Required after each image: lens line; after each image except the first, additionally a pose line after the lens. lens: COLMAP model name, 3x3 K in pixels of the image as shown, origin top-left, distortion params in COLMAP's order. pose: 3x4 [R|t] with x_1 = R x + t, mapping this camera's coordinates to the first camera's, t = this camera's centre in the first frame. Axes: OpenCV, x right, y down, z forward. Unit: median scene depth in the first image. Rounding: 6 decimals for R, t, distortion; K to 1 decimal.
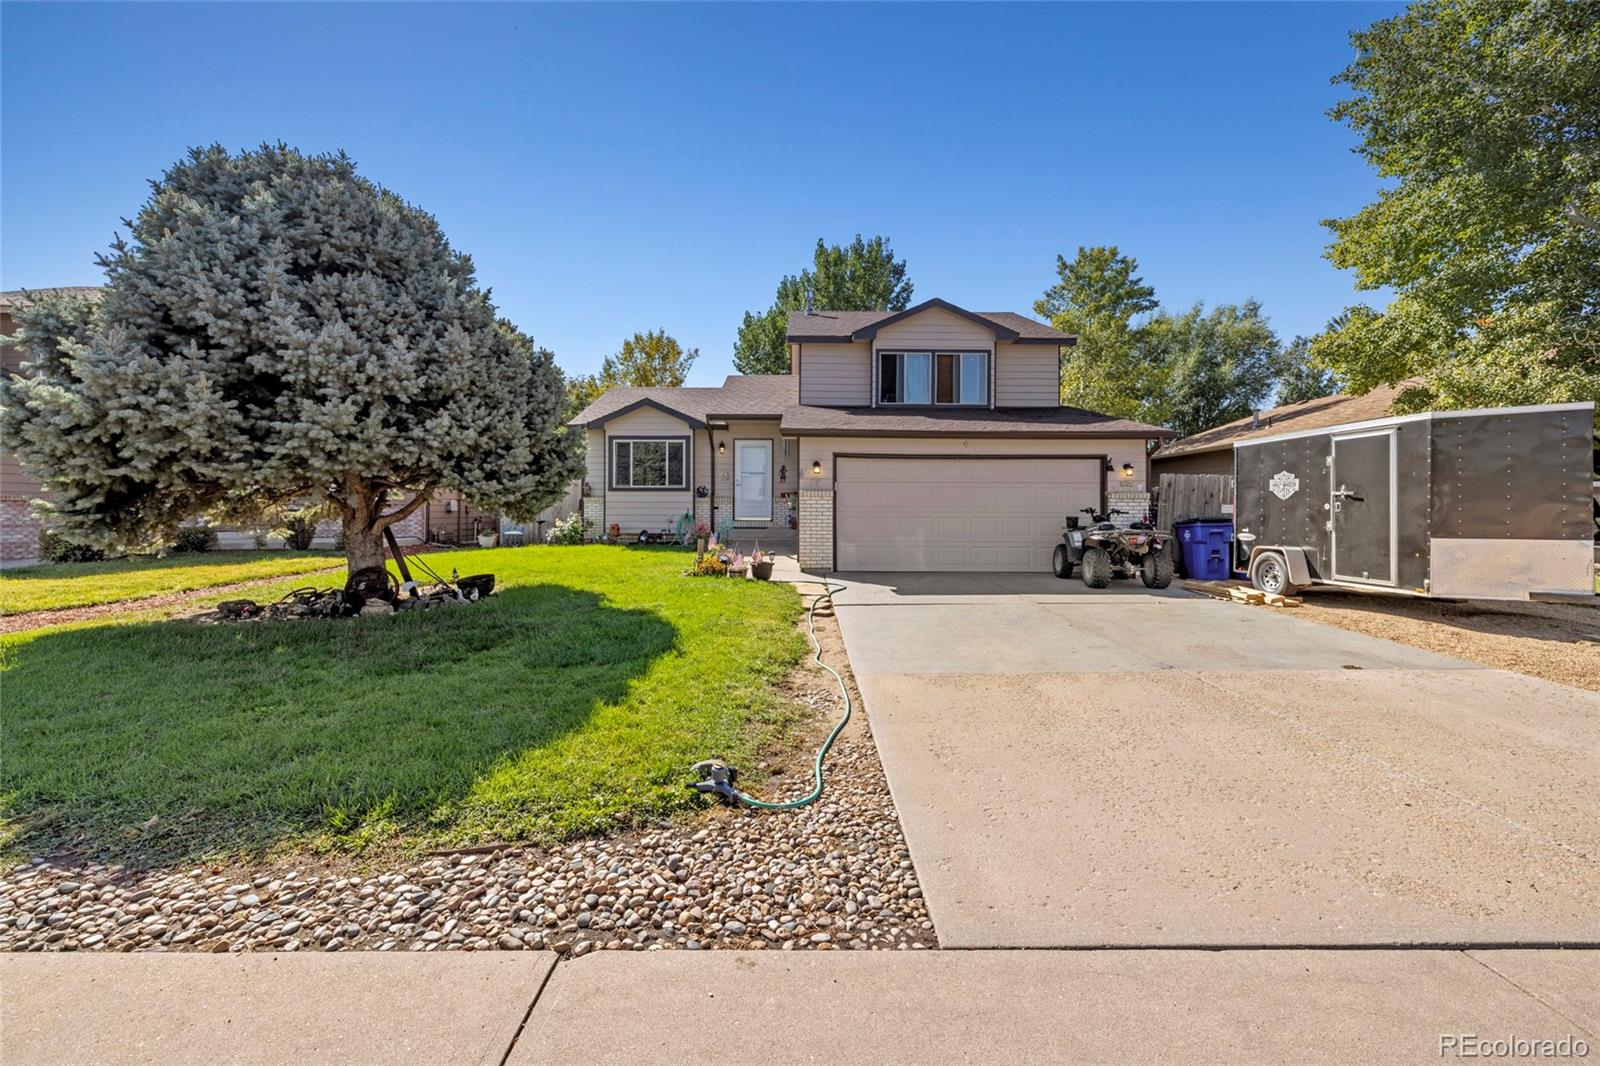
lens RADIAL K [[674.0, 0, 798.0], [0, 674.0, 515.2], [0, 0, 1]] dist [-0.001108, 0.000974]
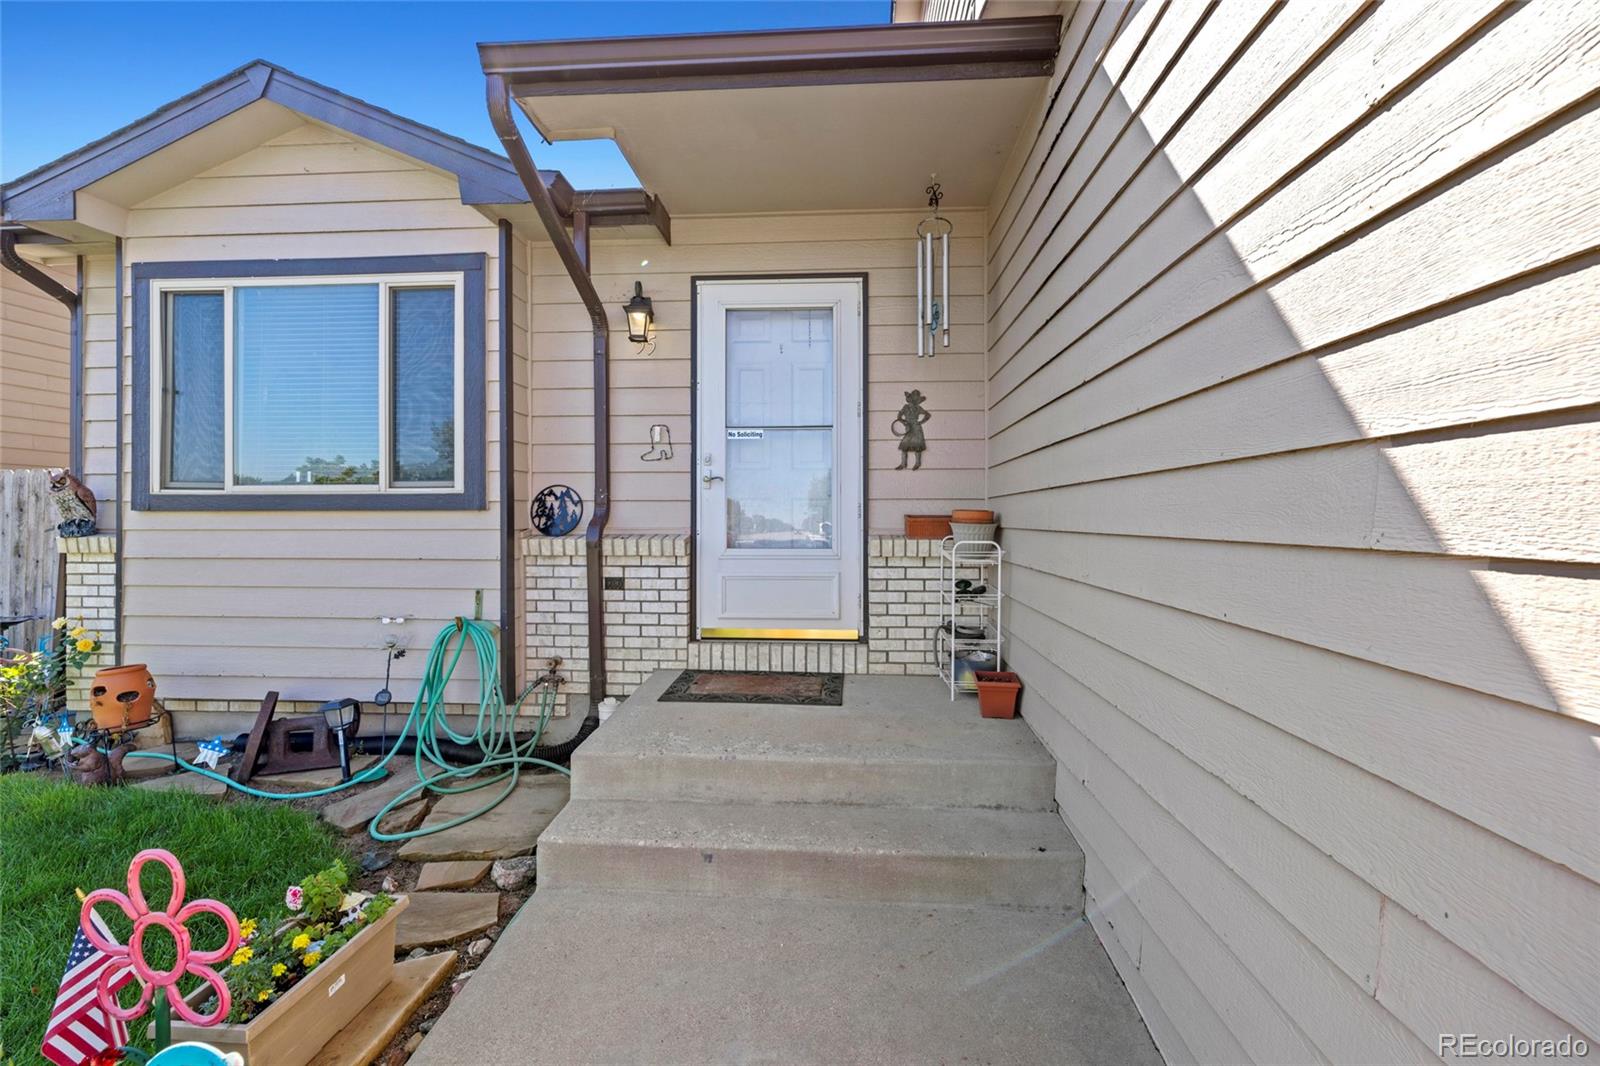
lens RADIAL K [[674.0, 0, 798.0], [0, 674.0, 515.2], [0, 0, 1]] dist [-0.001108, 0.000974]
pose [[0.997608, -0.003387, -0.069049, -0.066204], [0.003029, 0.999981, -0.005275, -0.046855], [0.069065, 0.005053, 0.997599, 1.142845]]
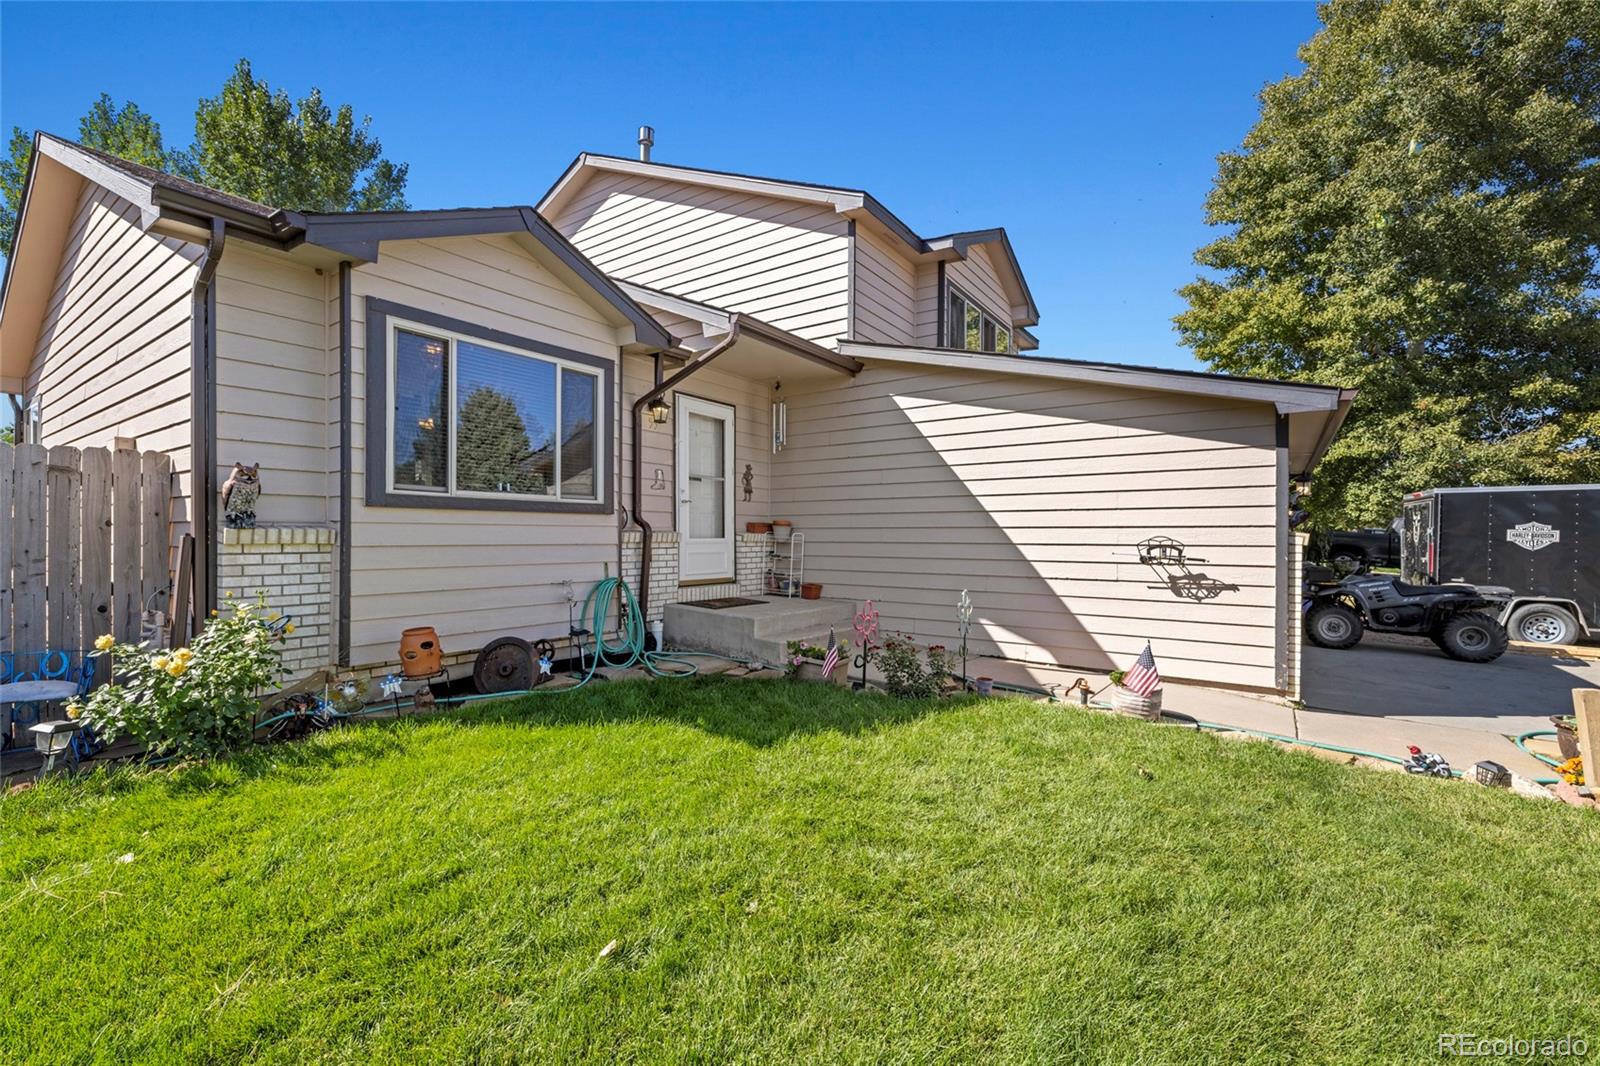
lens RADIAL K [[676.6, 0, 800.0], [0, 676.6, 533.0], [0, 0, 1]] dist [0.001002, 0.000256]
pose [[0.576253, 0.002797, 0.817267, -0.575741], [-0.000517, 0.999995, -0.003058, -0.035409], [-0.817272, 0.001340, 0.576251, 1.023391]]
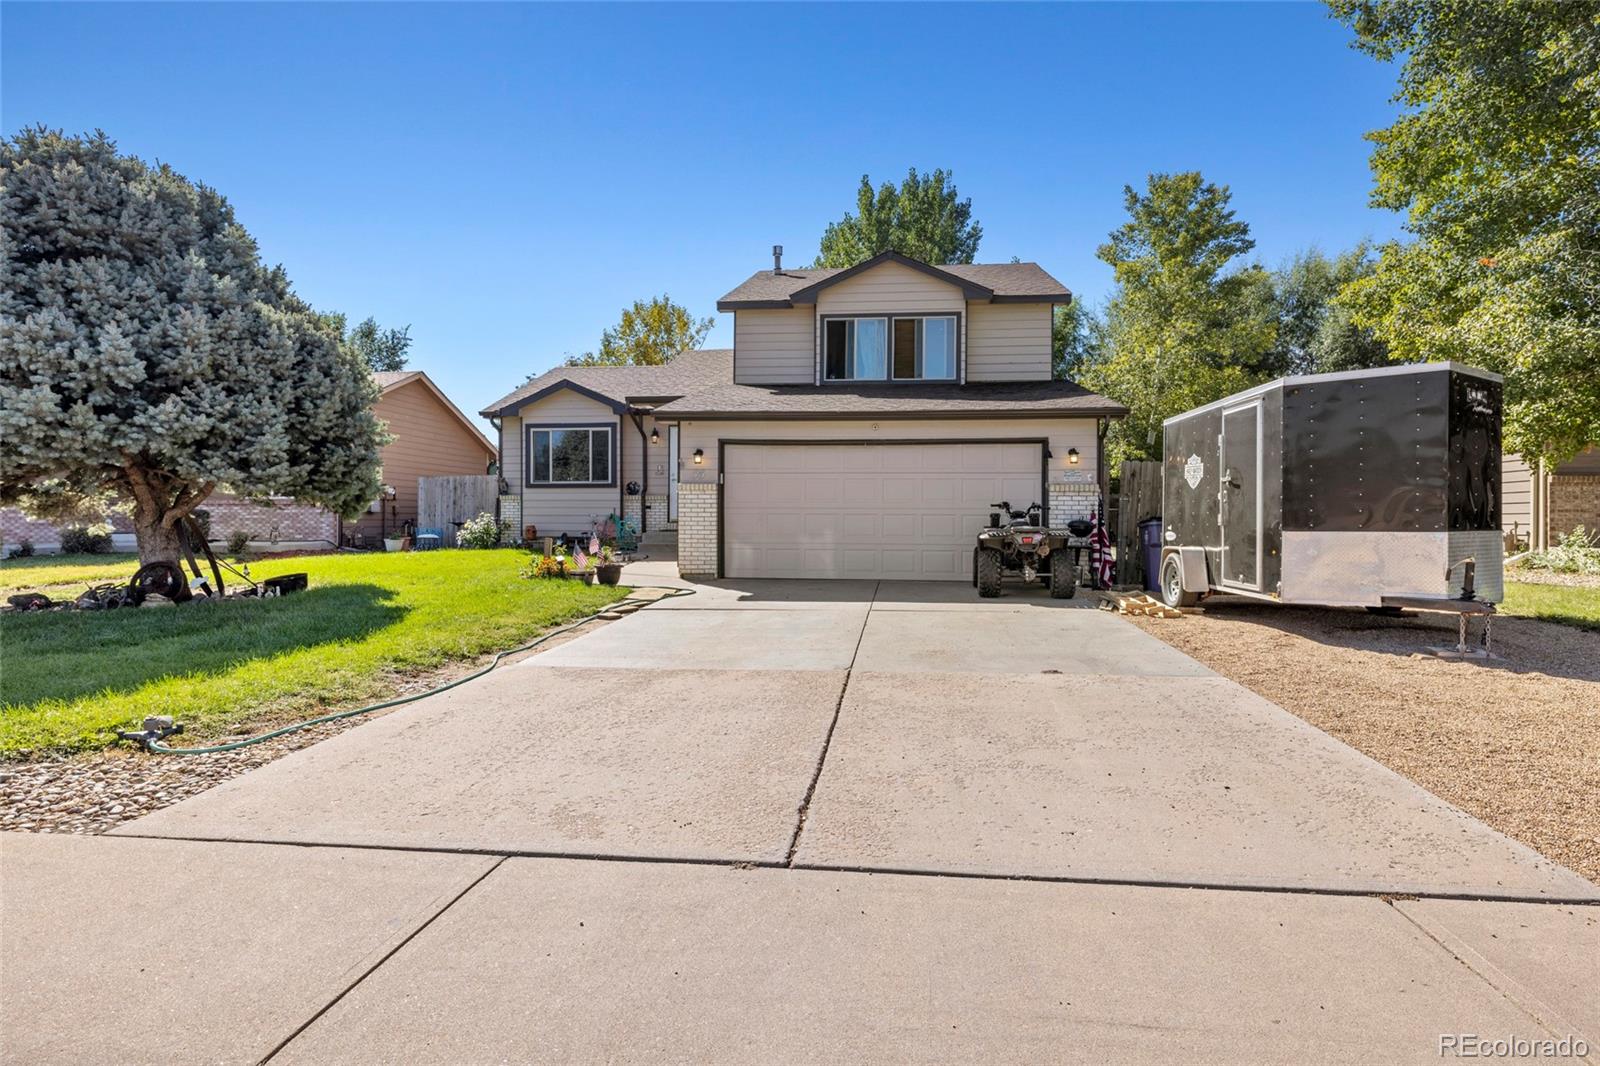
lens RADIAL K [[851.3, 0, 800.0], [0, 851.3, 533.0], [0, 0, 1]] dist [-0.005094, 0.003065]
pose [[0.992689, 0.002536, -0.120671, 0.288885], [-0.001383, 0.999953, 0.009640, 0.016103], [0.120690, -0.009402, 0.992646, -0.060558]]
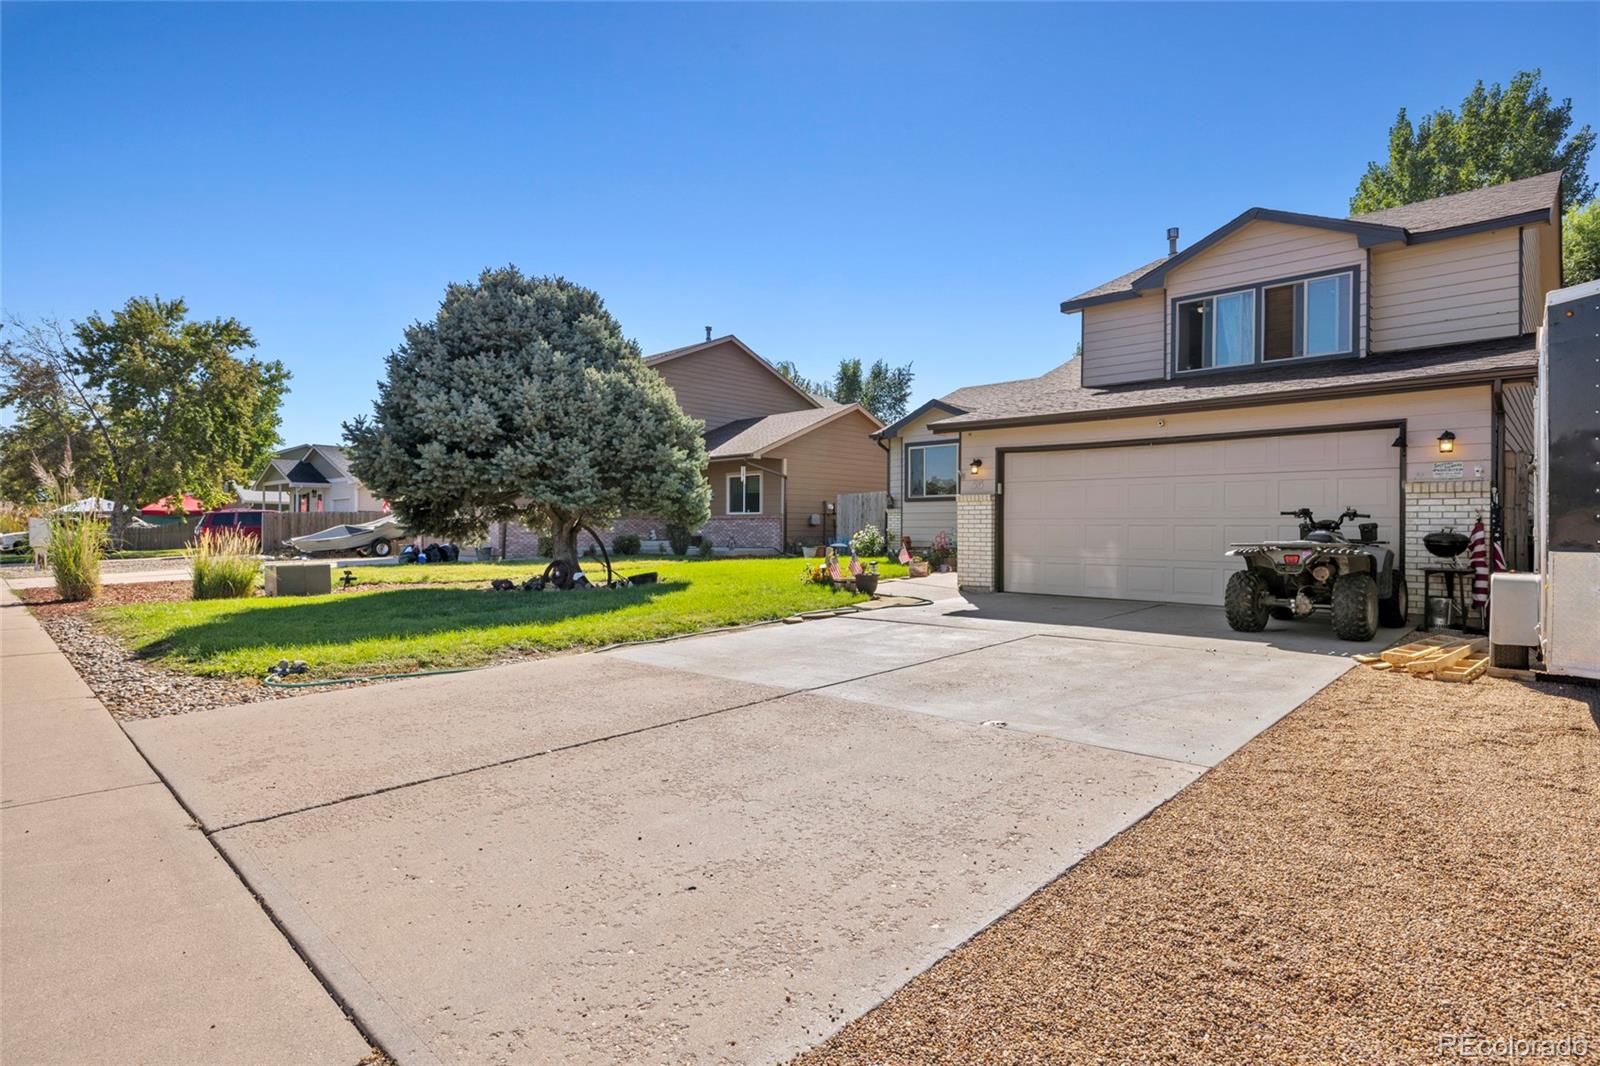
lens RADIAL K [[806.9, 0, 800.0], [0, 806.9, 533.0], [0, 0, 1]] dist [-0.002071, 0.000868]
pose [[0.720311, 0.004107, -0.693639, 0.573221], [-0.007041, 0.999974, -0.001391, 0.014973], [0.693615, 0.005886, 0.720322, 0.122271]]
